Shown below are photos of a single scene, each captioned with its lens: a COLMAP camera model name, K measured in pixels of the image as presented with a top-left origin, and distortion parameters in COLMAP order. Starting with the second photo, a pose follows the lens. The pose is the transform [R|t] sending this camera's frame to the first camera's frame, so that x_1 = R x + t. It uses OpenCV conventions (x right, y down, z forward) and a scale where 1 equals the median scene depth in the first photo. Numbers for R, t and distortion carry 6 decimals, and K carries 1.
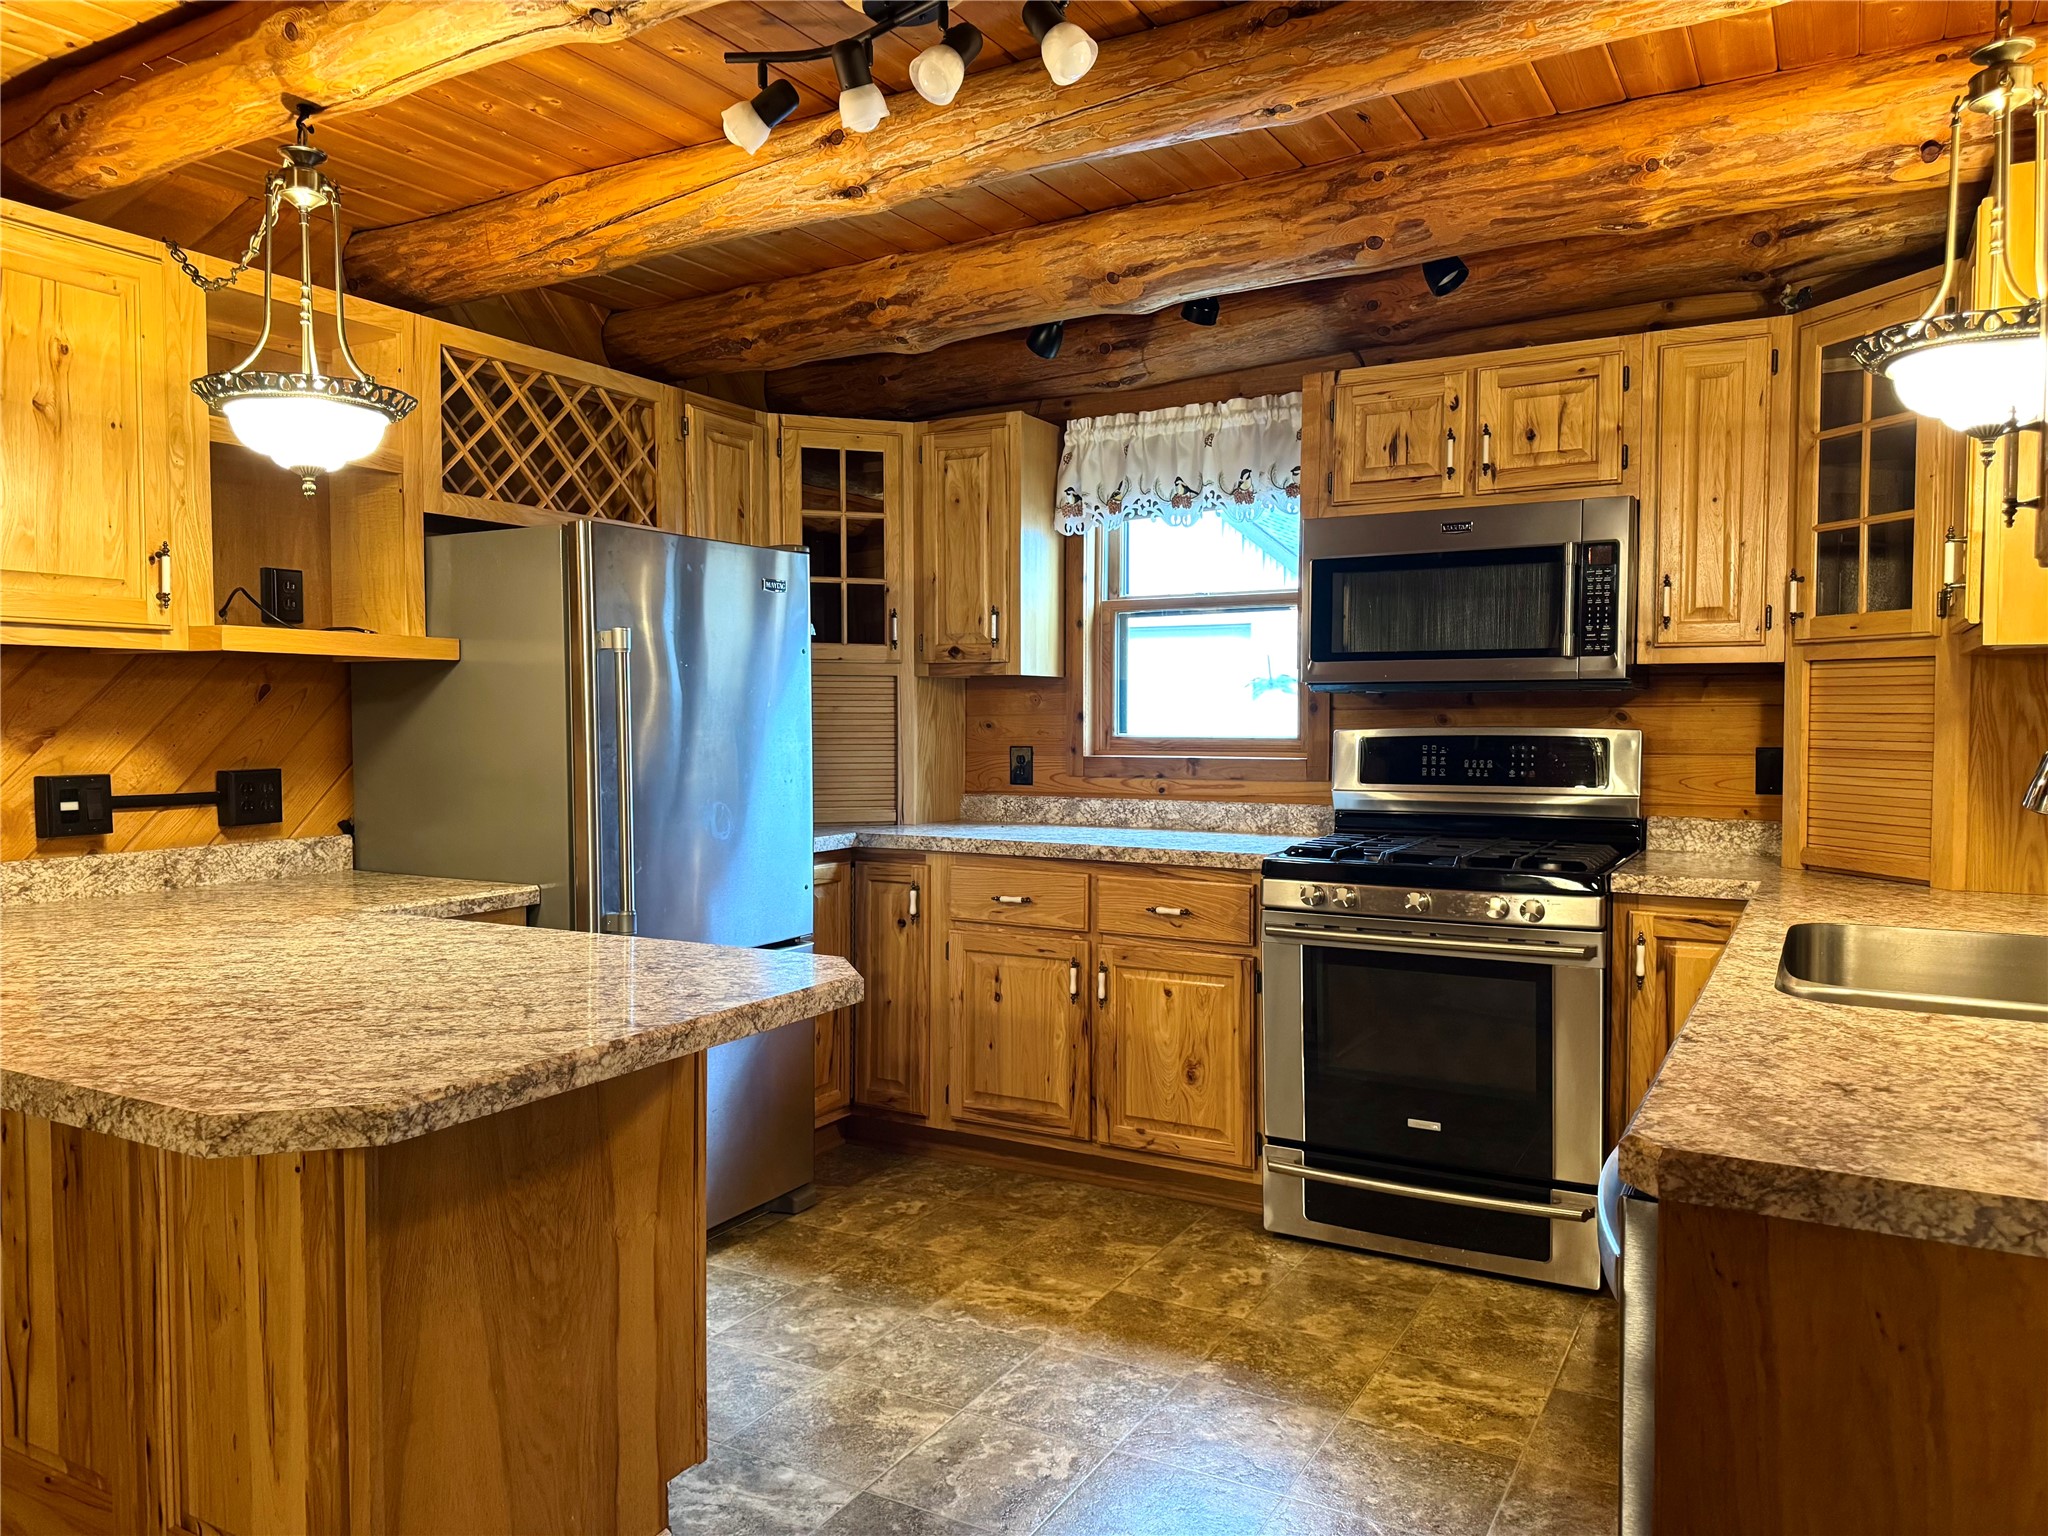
lens RADIAL K [[1434.3, 0, 1024.0], [0, 1434.3, 768.0], [0, 0, 1]] dist [0.153892, -0.235035]
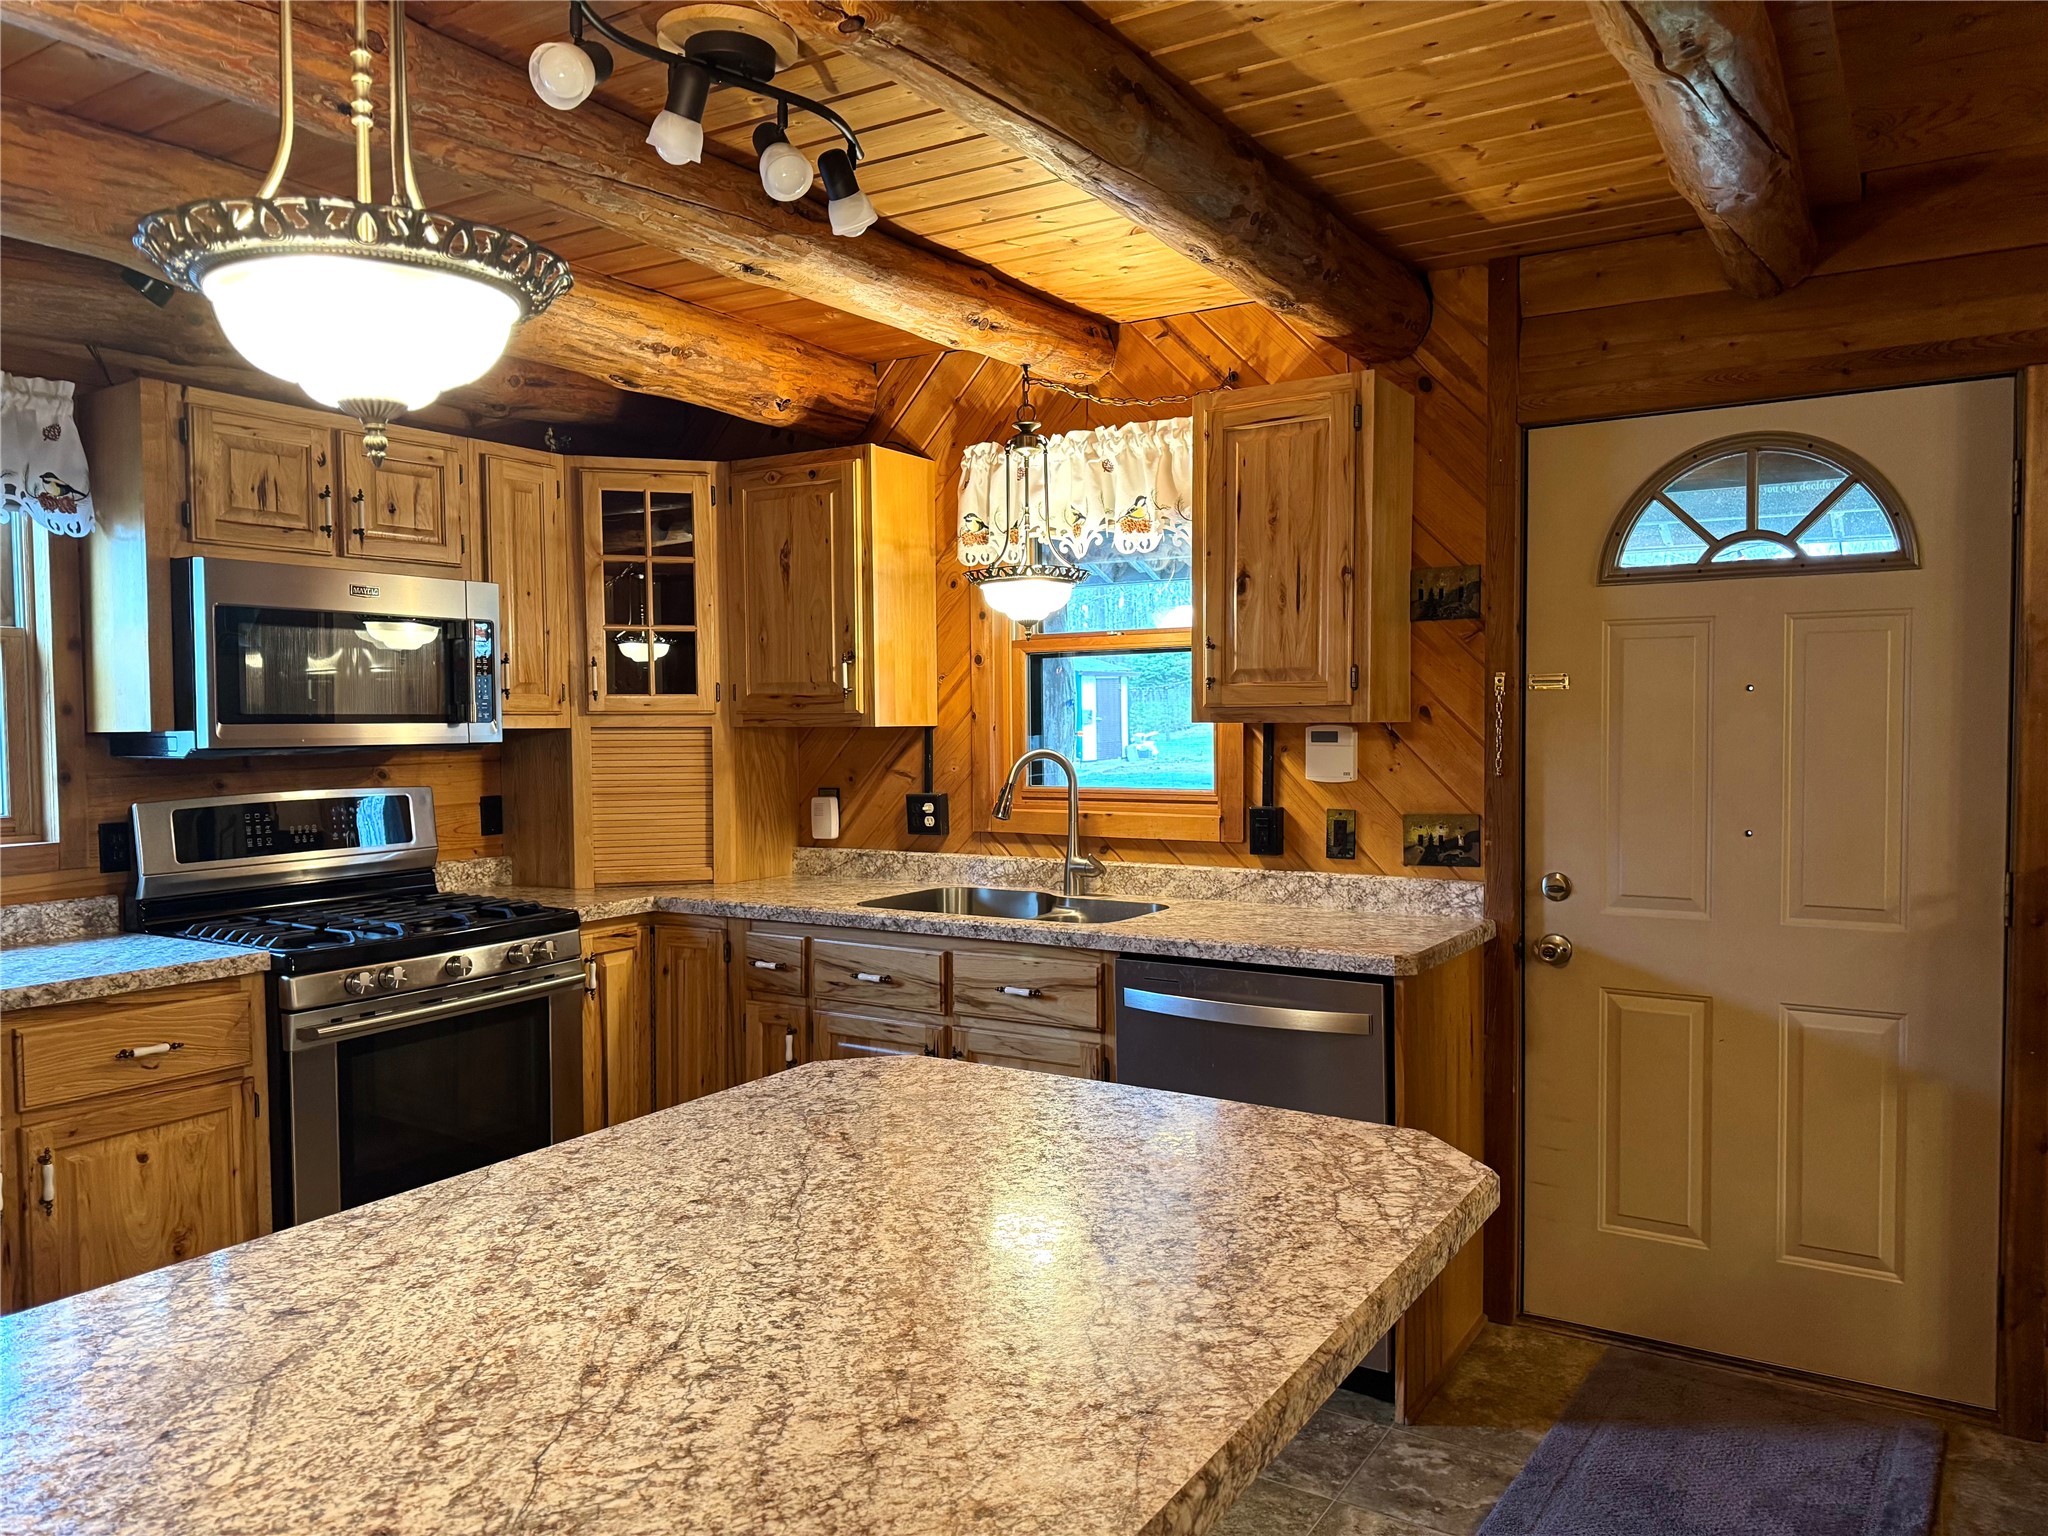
lens RADIAL K [[1443.9, 0, 1024.0], [0, 1443.9, 768.0], [0, 0, 1]] dist [0.091419, -0.119209]
pose [[0.046962, -0.034832, 0.998289, -0.707980], [0.049524, 0.998244, 0.032501, -0.057396], [-0.997668, 0.047913, 0.048605, 0.533339]]
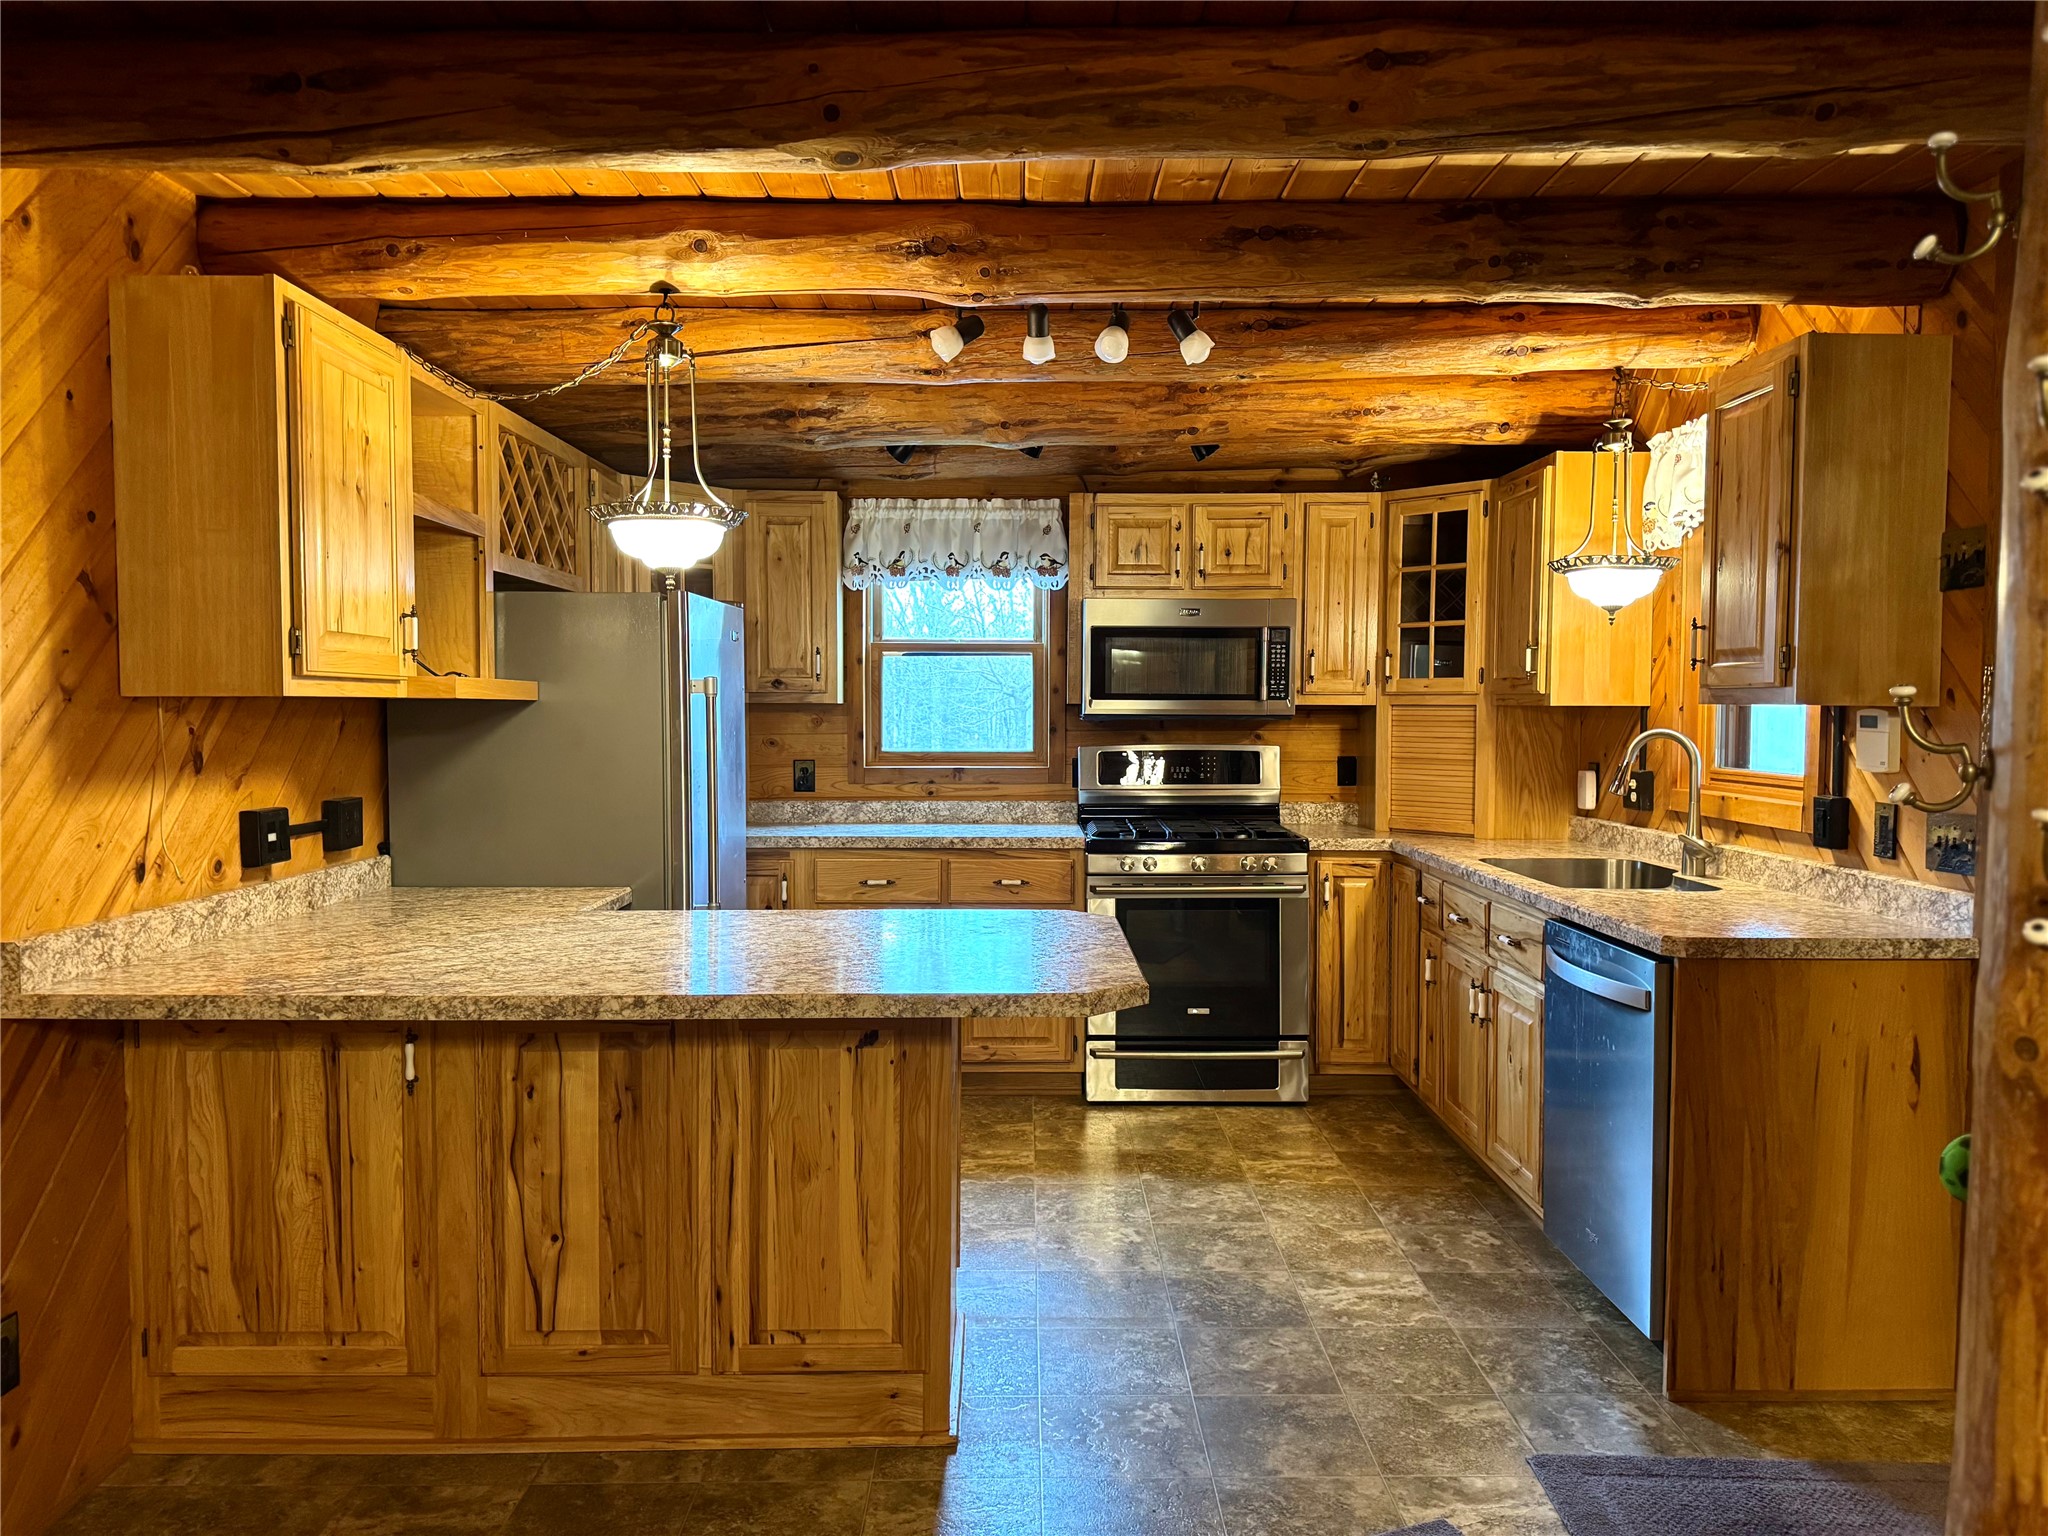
lens RADIAL K [[1434.3, 0, 1024.0], [0, 1434.3, 768.0], [0, 0, 1]] dist [0.153892, -0.235035]
pose [[0.866998, -0.018604, 0.497964, -0.610599], [0.016287, 0.999827, 0.008996, -0.022337], [-0.498045, 0.000310, 0.867151, -0.198437]]
